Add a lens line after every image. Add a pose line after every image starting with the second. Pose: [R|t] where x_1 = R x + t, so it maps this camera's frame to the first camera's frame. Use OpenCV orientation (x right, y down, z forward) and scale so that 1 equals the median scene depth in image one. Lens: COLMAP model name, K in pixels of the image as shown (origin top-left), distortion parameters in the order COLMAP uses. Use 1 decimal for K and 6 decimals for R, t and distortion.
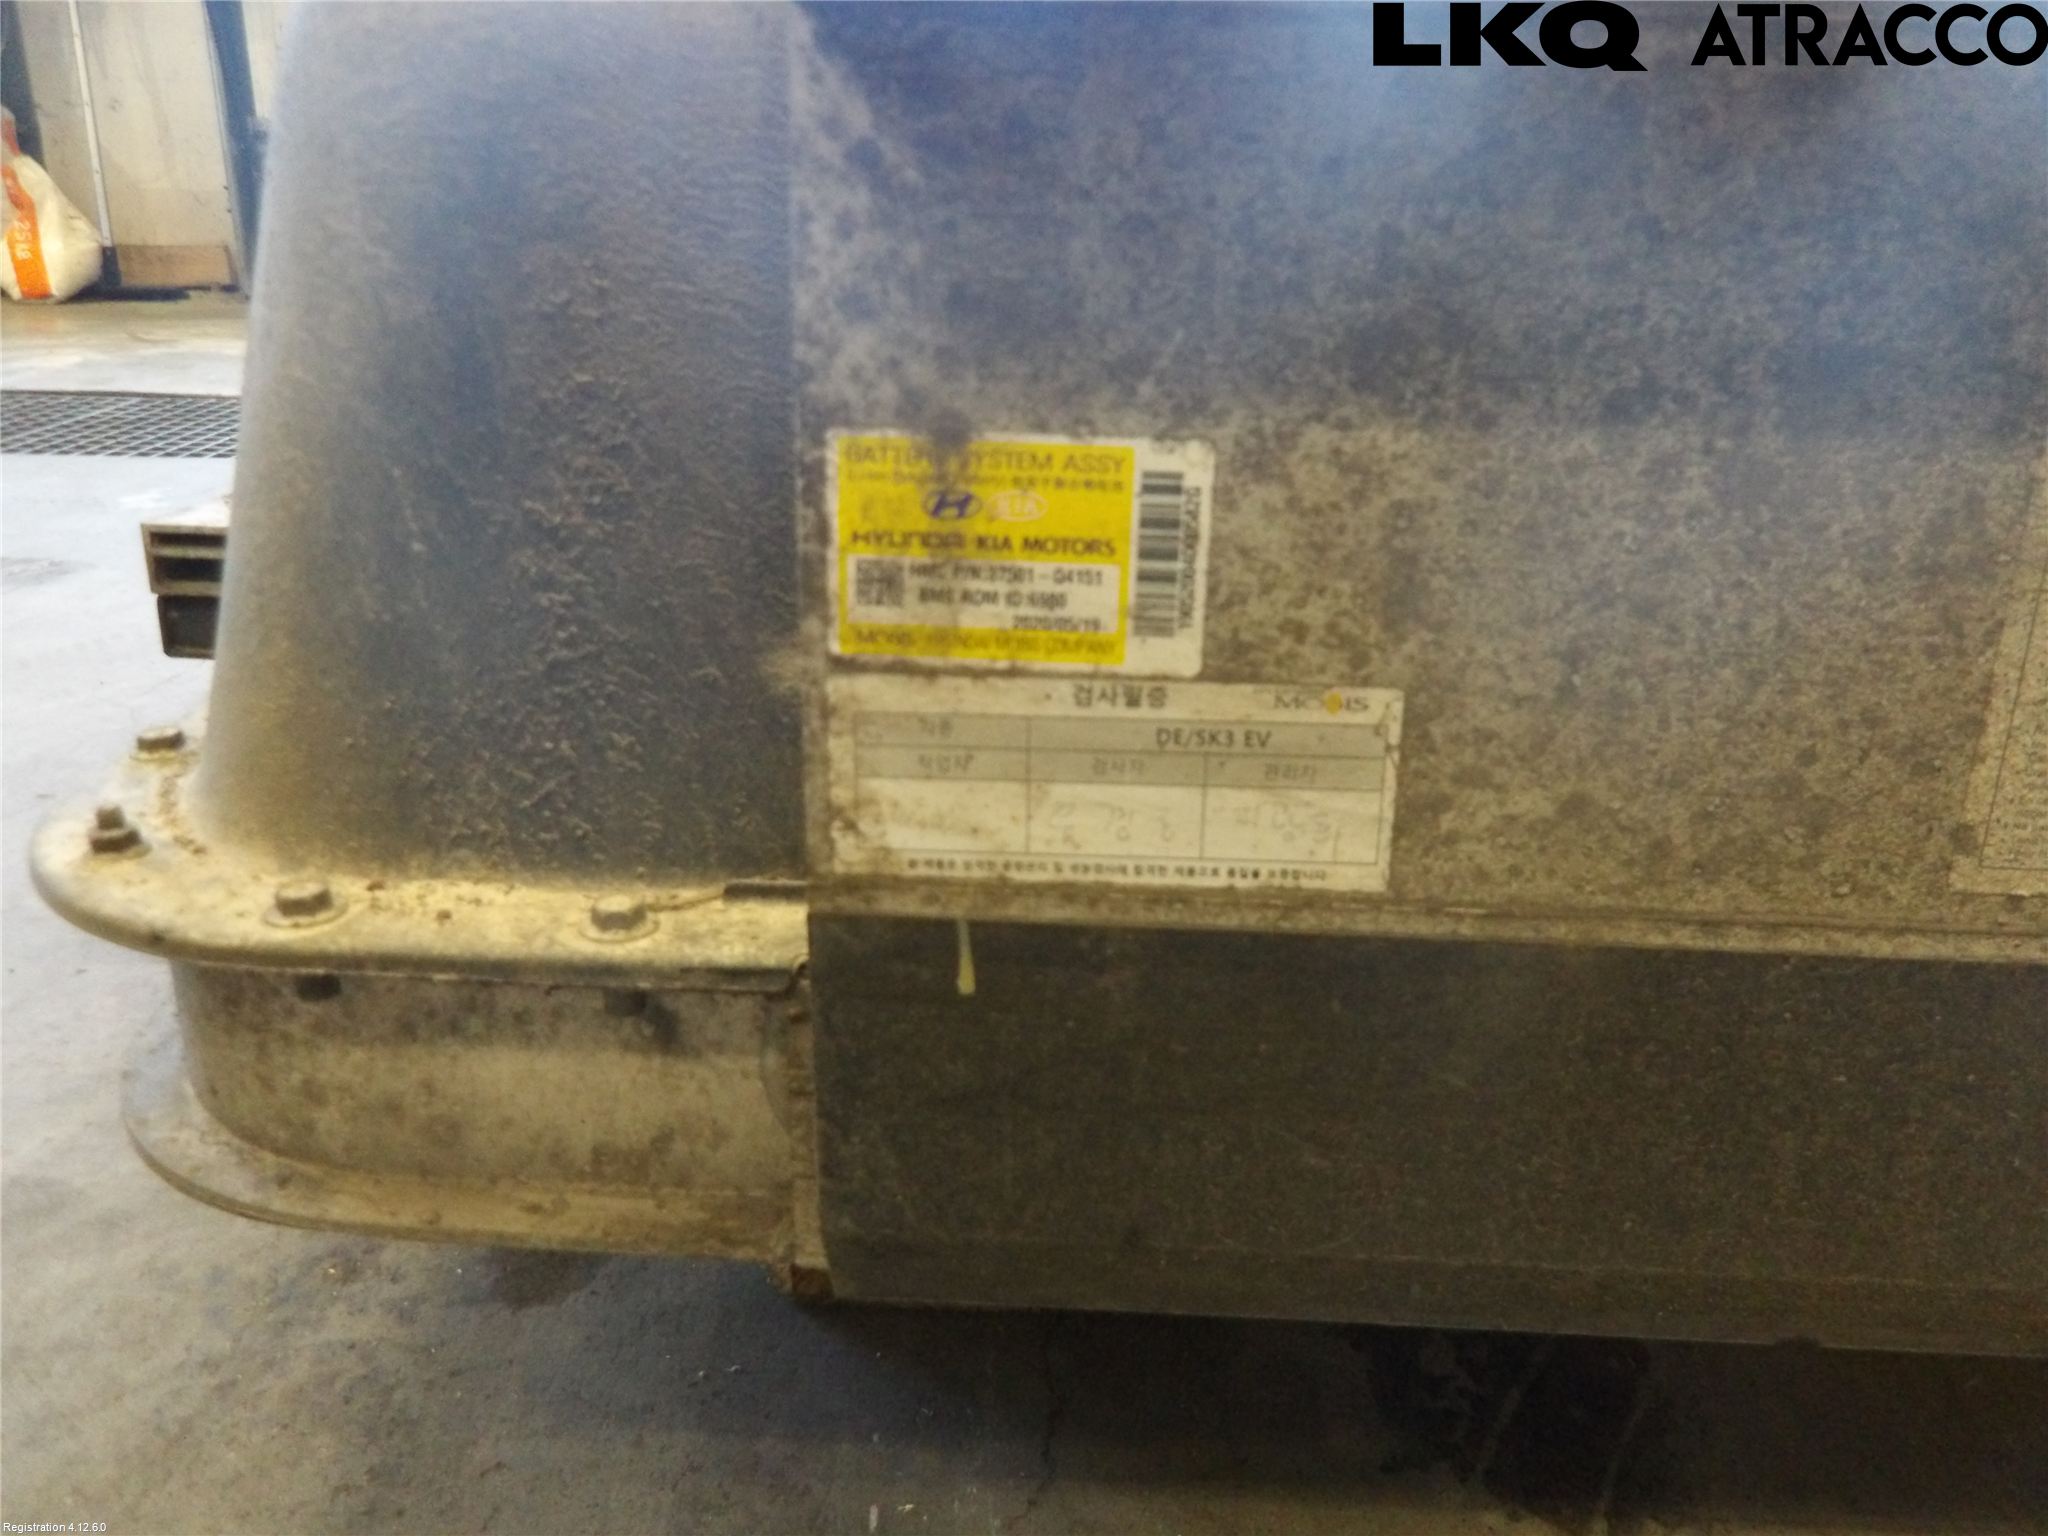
lens RADIAL K [[1642.5, 0, 1024.0], [0, 1642.5, 768.0], [0, 0, 1]] dist [0.010066, 0.006949]
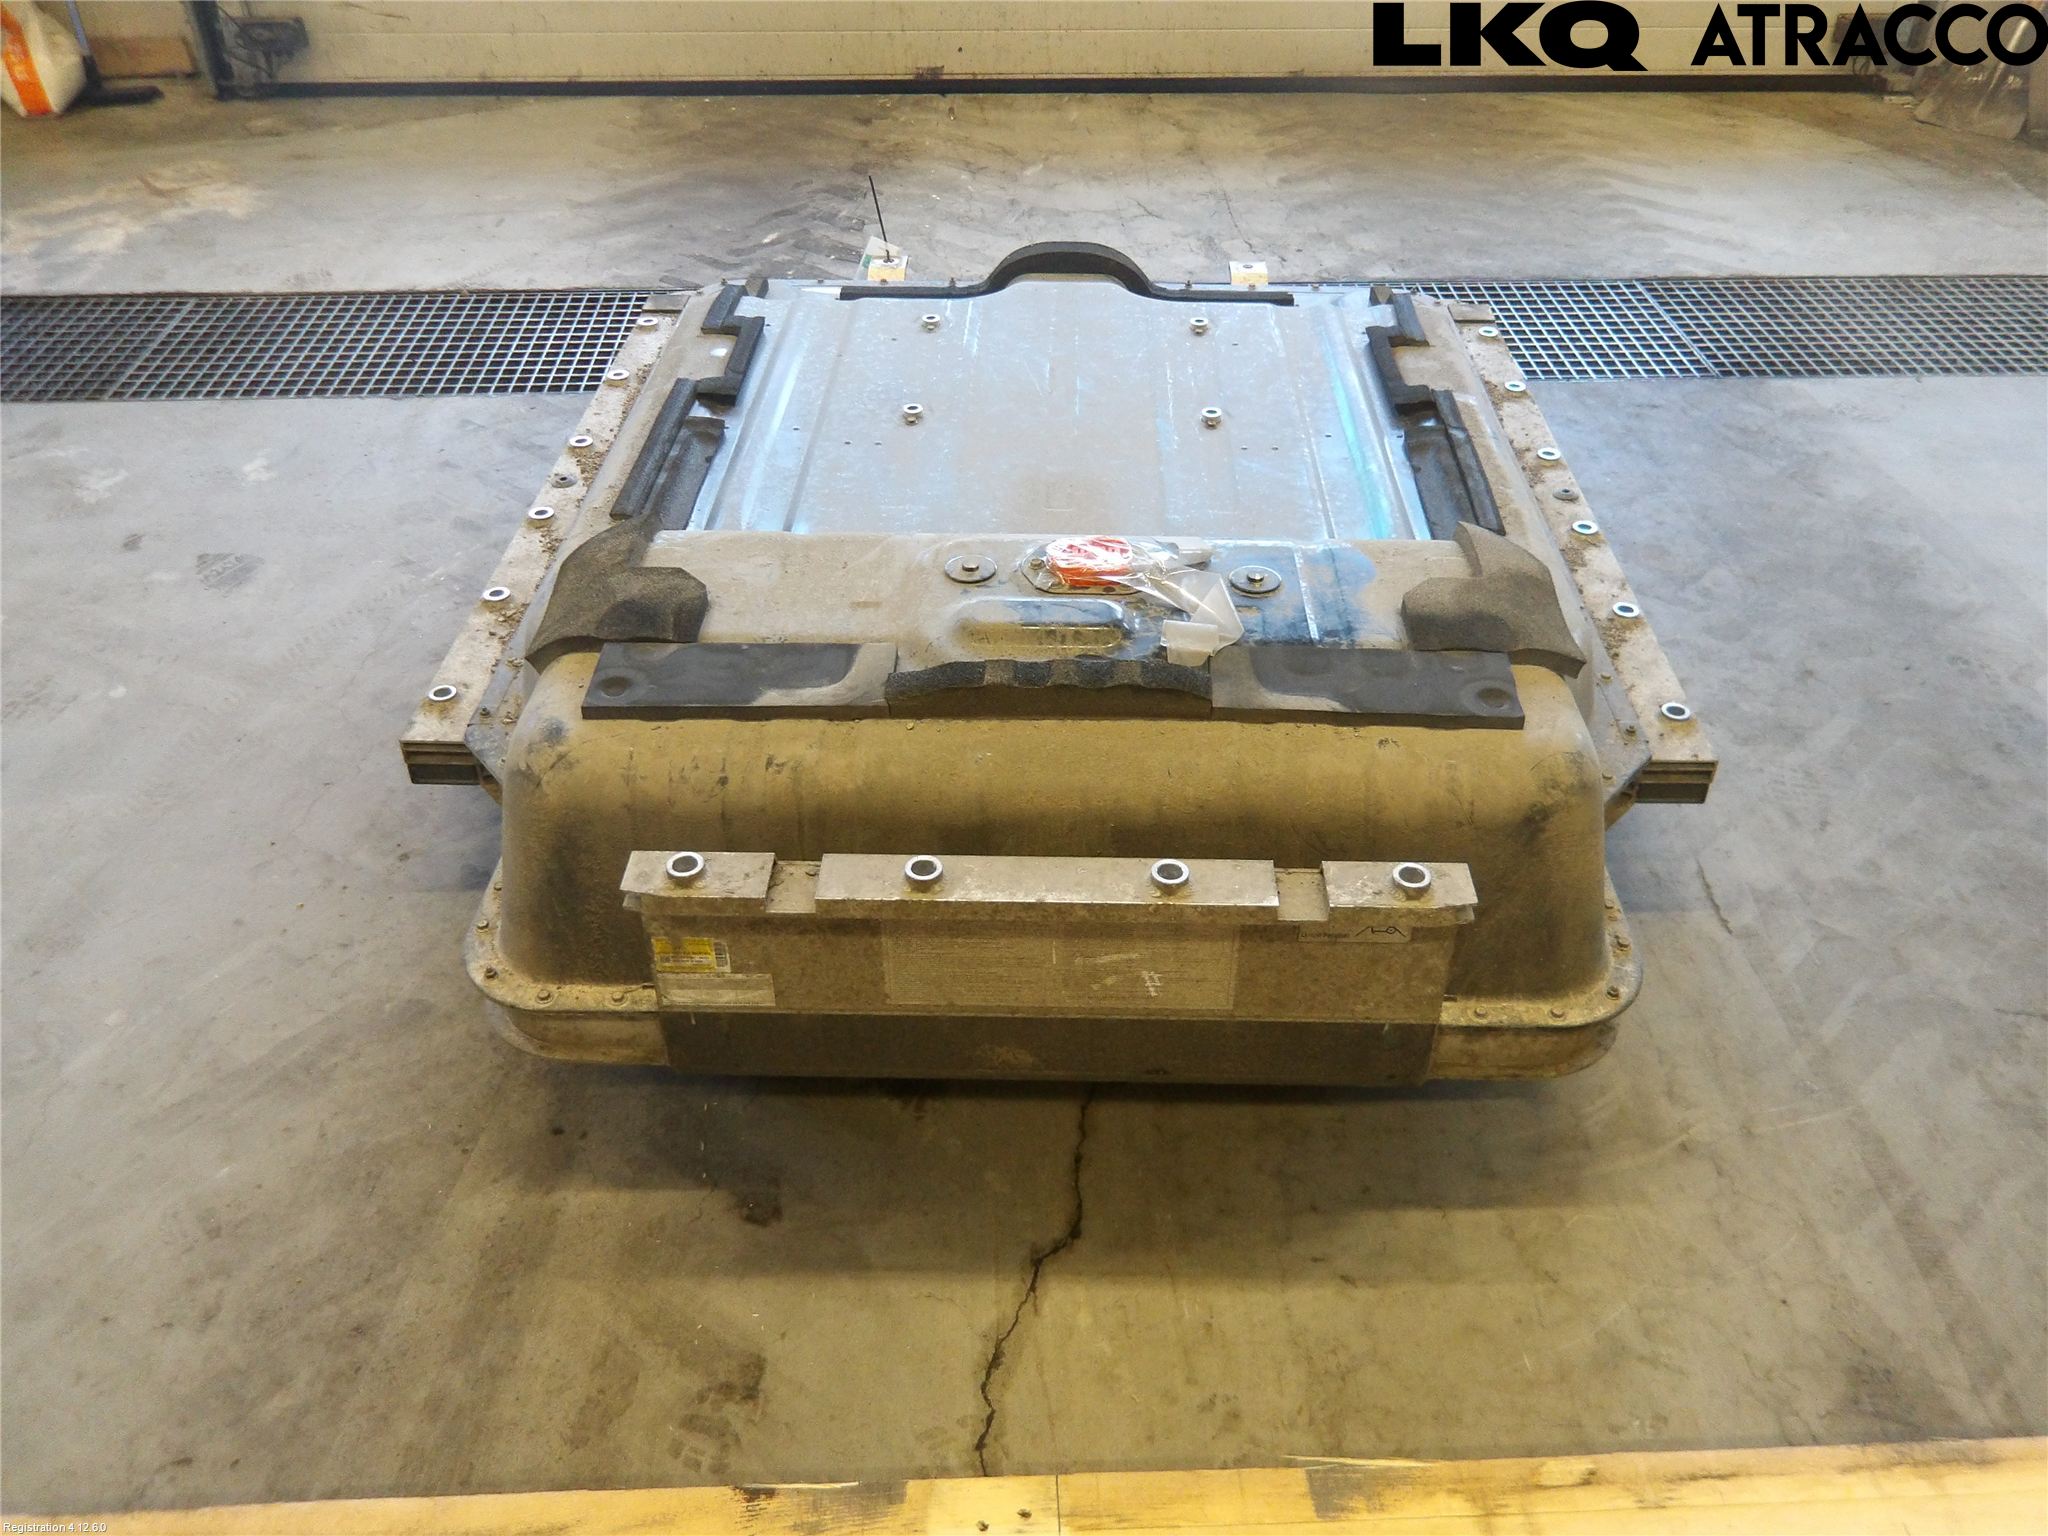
lens RADIAL K [[1642.5, 0, 1024.0], [0, 1642.5, 768.0], [0, 0, 1]] dist [0.010066, 0.006949]
pose [[0.999287, -0.036050, 0.011241, 0.719827], [0.031149, 0.955203, 0.294308, -1.564722], [-0.021347, -0.293748, 0.955644, -2.700369]]
